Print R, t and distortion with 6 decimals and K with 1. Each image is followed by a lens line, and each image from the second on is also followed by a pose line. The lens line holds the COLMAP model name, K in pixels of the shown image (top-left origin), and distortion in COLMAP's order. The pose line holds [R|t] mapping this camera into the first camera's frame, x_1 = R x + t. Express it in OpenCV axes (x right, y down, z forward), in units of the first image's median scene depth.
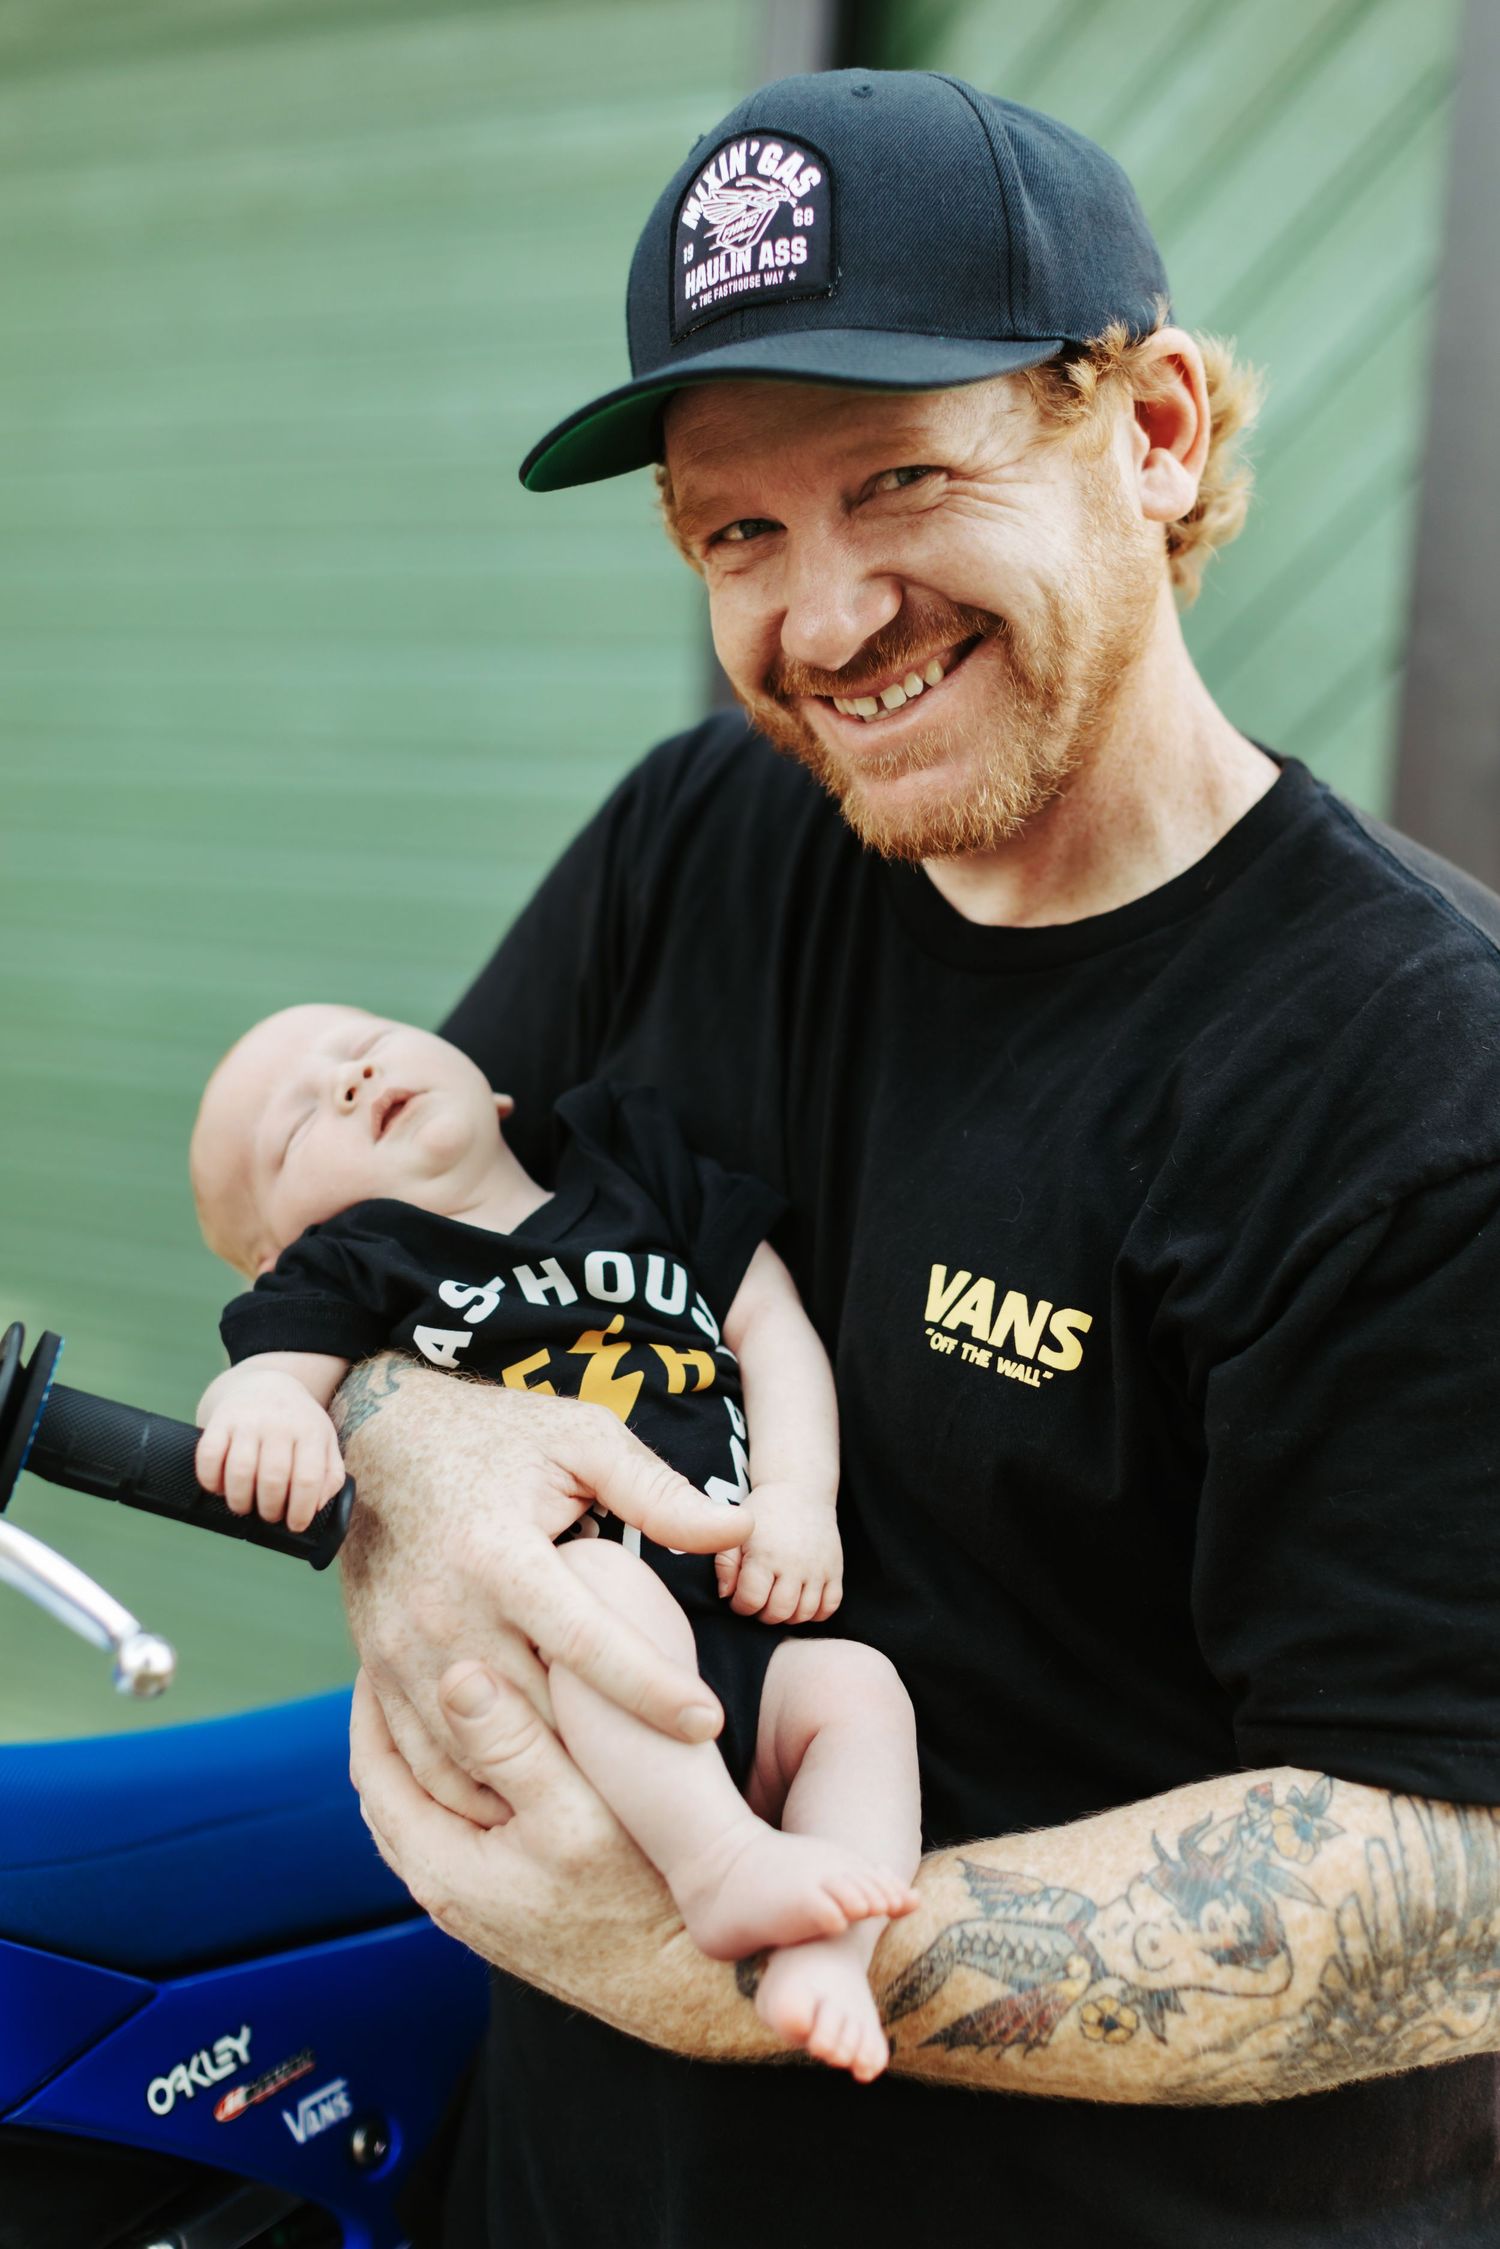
lens RADIAL K [[3198.4, 0, 756.0], [0, 3198.4, 1118.6], [0, 0, 1]] dist [0.280577, 0.000000]
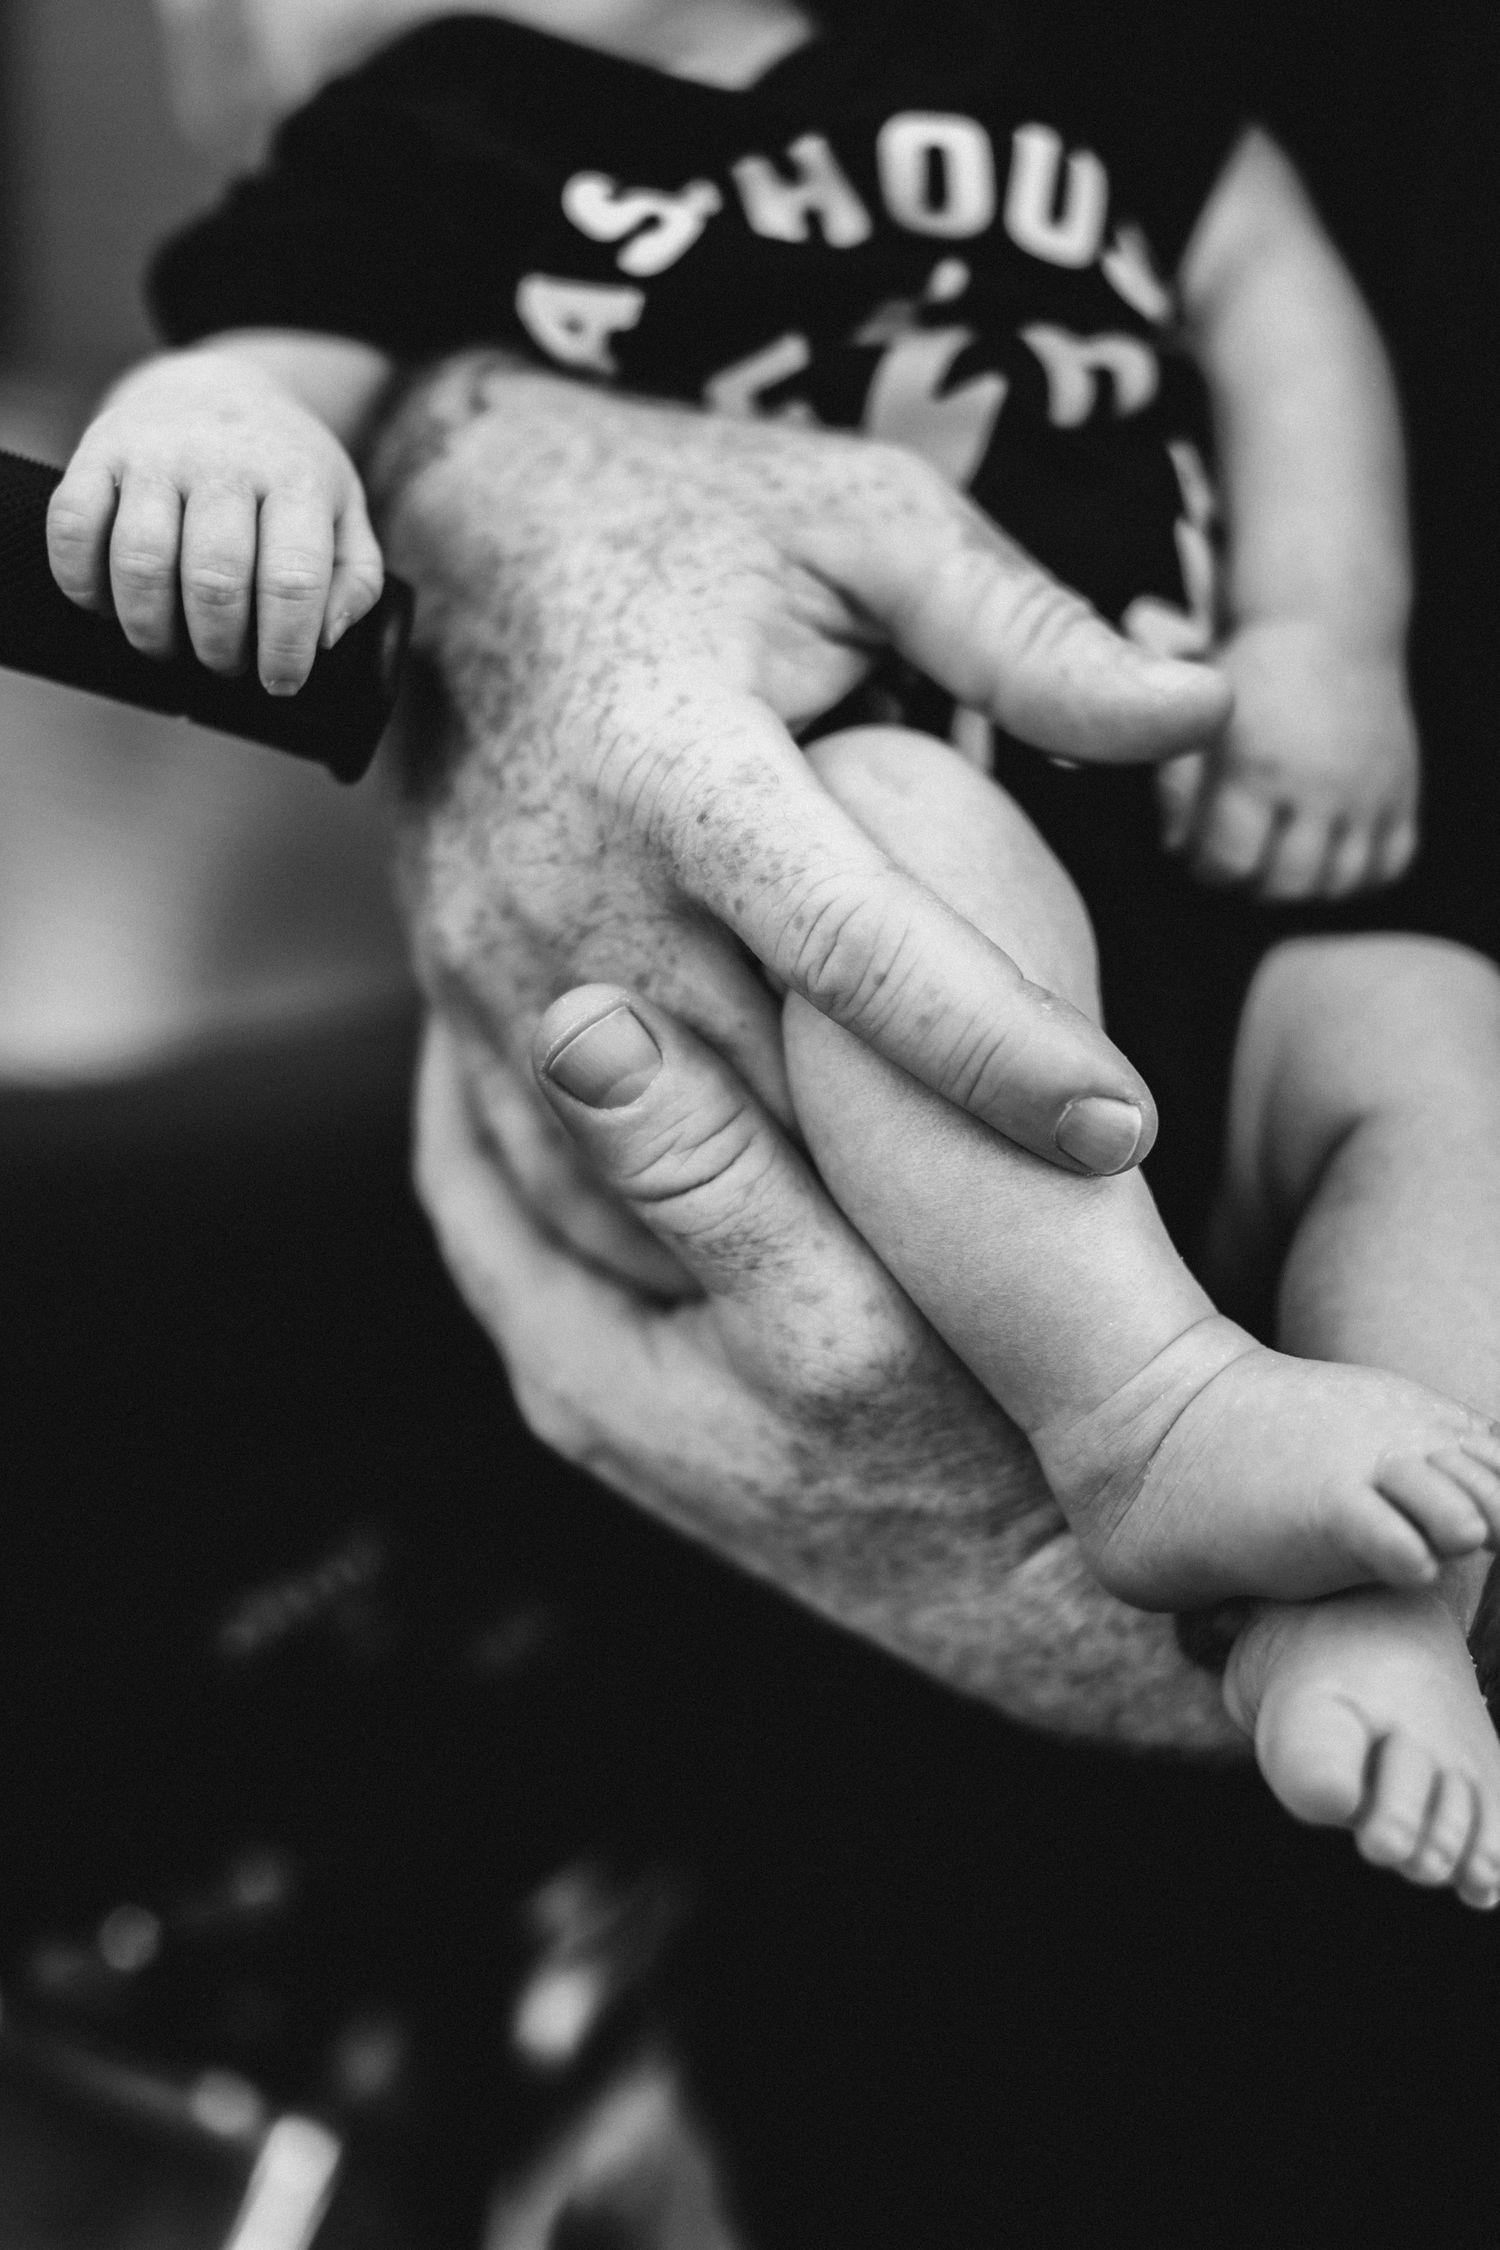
lens RADIAL K [[3199.8, 0, 759.4], [0, 3199.8, 1123.1], [0, 0, 1]] dist [0.280577, 0.000000]
pose [[0.991469, 0.018622, -0.129004, -0.006773], [0.012495, 0.971603, 0.236285, 0.075959], [0.129741, -0.235881, 0.963082, 0.534361]]
